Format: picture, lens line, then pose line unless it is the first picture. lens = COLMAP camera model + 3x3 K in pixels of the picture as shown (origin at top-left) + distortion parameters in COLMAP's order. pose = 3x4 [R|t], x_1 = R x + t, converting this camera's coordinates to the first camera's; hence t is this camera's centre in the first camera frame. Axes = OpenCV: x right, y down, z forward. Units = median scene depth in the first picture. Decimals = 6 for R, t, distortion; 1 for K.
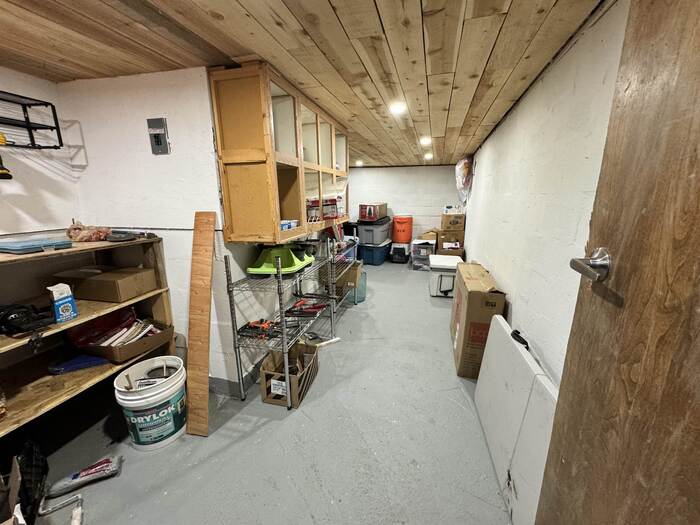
lens RADIAL K [[280.0, 0, 351.2], [0, 280.0, 262.5], [0, 0, 1]] dist [-0.000329, 0.000063]
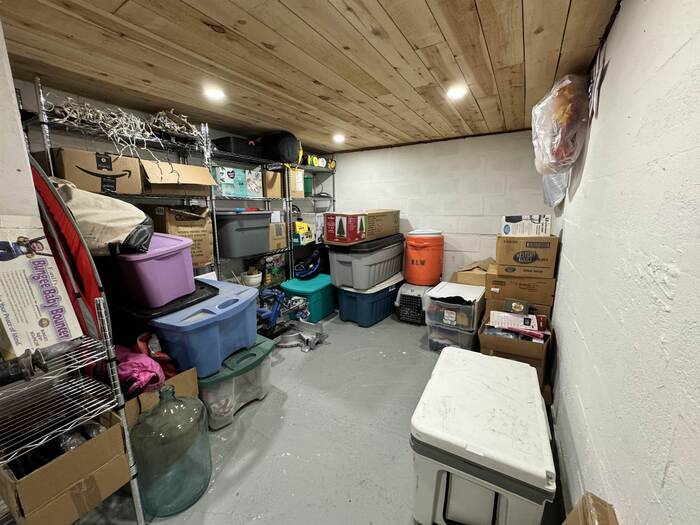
lens RADIAL K [[280.0, 0, 350.7], [0, 280.0, 262.7], [0, 0, 1]] dist [-0.000329, 0.000063]
pose [[0.966307, 0.039885, -0.254284, 0.213770], [-0.047100, 0.998640, -0.022348, -0.107250], [0.253047, 0.033572, 0.966871, 0.518345]]
